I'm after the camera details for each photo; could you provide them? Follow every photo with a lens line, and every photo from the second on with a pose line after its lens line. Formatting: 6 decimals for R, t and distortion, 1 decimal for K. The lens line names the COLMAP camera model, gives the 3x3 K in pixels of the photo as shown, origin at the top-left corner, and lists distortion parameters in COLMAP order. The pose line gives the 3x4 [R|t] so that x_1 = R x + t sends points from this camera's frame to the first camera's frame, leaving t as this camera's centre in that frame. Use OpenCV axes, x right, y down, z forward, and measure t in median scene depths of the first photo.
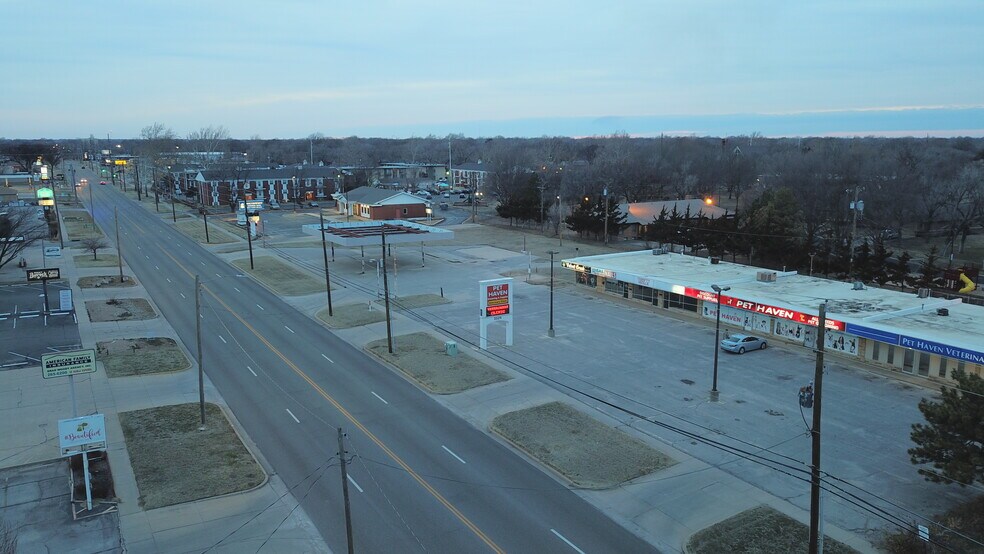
lens RADIAL K [[748.5, 0, 491.7], [0, 748.5, 277.4], [0, 0, 1]] dist [0.004175, -0.010789]
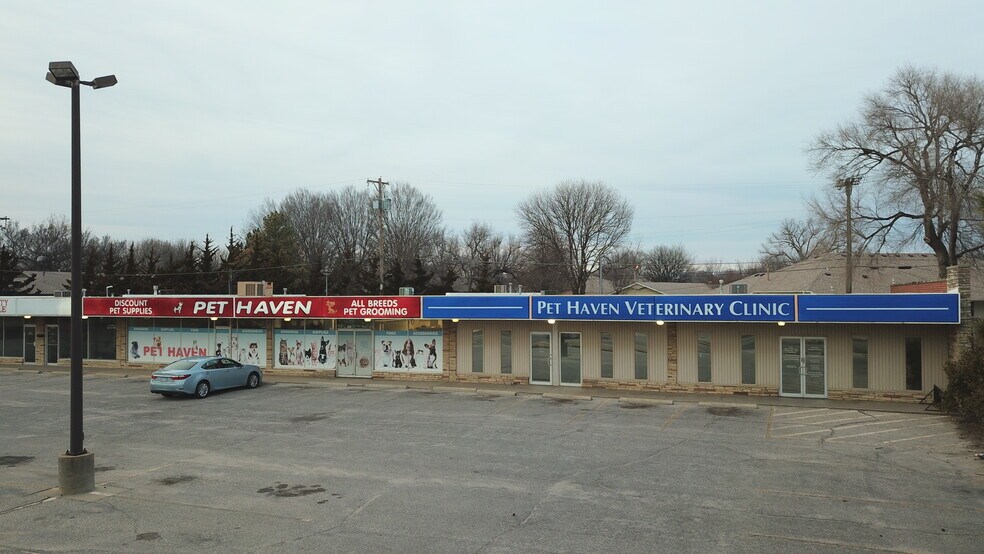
lens RADIAL K [[747.3, 0, 491.0], [0, 747.3, 280.8], [0, 0, 1]] dist [0.009535, -0.005016]
pose [[0.796475, 0.008712, 0.604608, 0.205971], [0.112983, 0.980142, -0.162961, 0.123071], [-0.594022, 0.198105, 0.779674, 0.558347]]
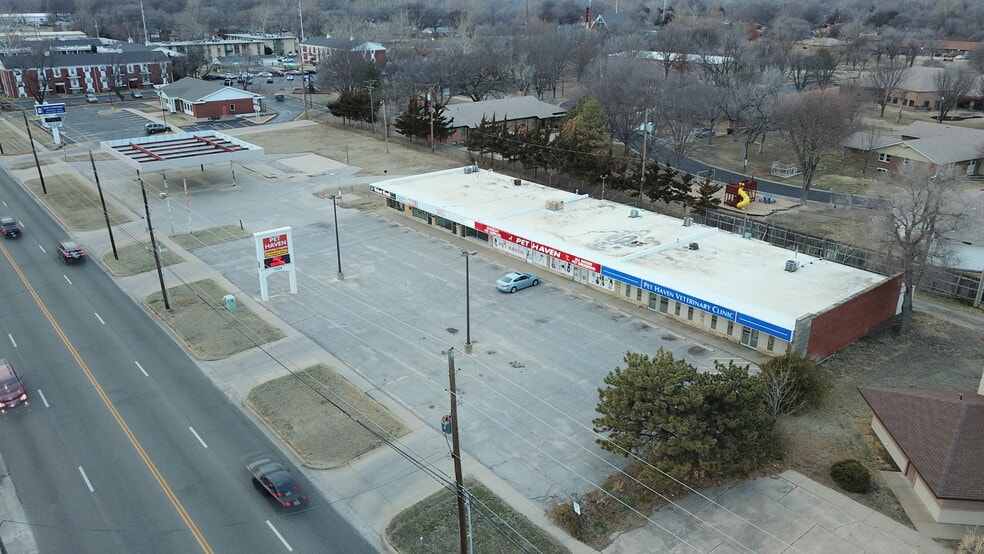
lens RADIAL K [[747.3, 0, 491.0], [0, 747.3, 280.8], [0, 0, 1]] dist [0.009535, -0.005016]
pose [[0.987961, -0.049821, 0.146461, 0.145969], [0.021667, 0.981954, 0.187877, -0.113676], [-0.153178, -0.182442, 0.971211, -0.022481]]
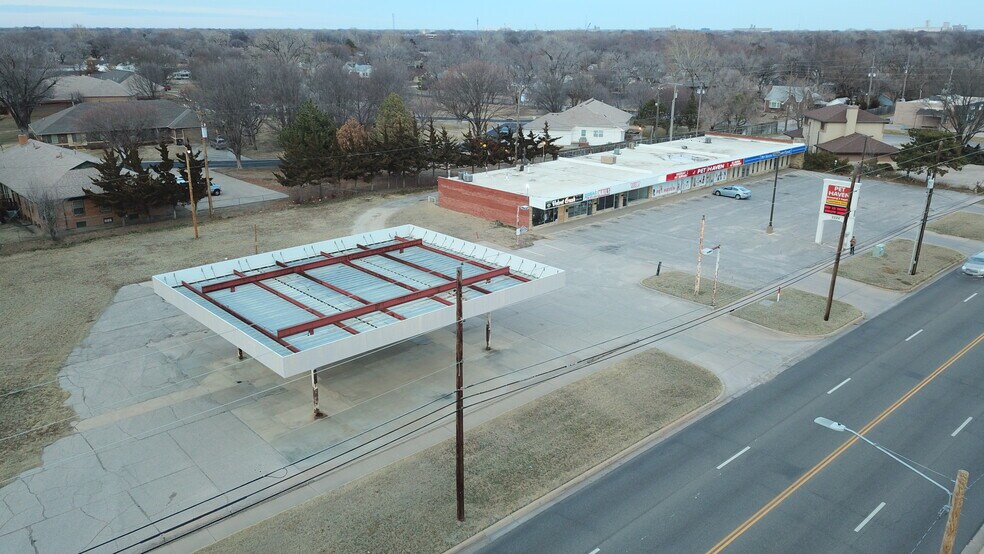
lens RADIAL K [[747.3, 0, 491.0], [0, 747.3, 280.8], [0, 0, 1]] dist [0.009535, -0.005016]
pose [[-0.204440, -0.305633, 0.929942, -0.937833], [0.174963, 0.923300, 0.341914, -0.321686], [-0.963116, 0.232606, -0.135284, 1.679804]]
